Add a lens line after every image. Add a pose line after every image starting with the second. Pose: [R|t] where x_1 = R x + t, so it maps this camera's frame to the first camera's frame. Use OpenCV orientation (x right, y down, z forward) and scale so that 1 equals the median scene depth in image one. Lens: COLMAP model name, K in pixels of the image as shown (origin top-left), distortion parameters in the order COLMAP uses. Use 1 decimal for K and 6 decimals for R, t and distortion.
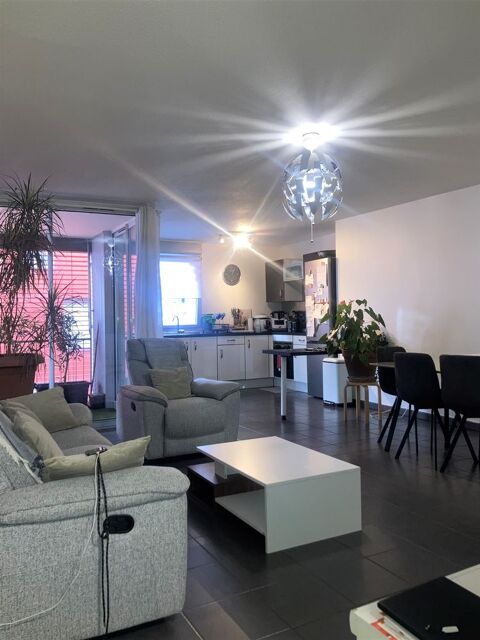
lens RADIAL K [[521.8, 0, 239.5], [0, 521.8, 319.2], [0, 0, 1]] dist [0.009903, 0.000971]
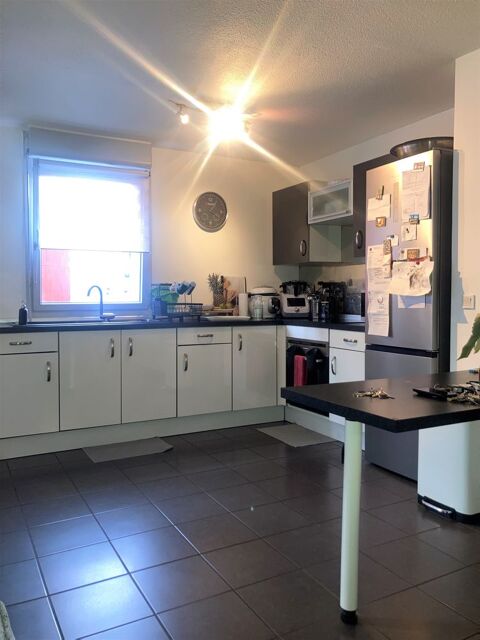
lens RADIAL K [[521.8, 0, 238.3], [0, 521.8, 320.3], [0, 0, 1]] dist [0.009903, 0.000971]
pose [[0.999705, 0.018993, 0.015130, 0.007832], [-0.019643, 0.998839, 0.043975, 0.002321], [-0.014277, -0.044260, 0.998918, 0.478350]]
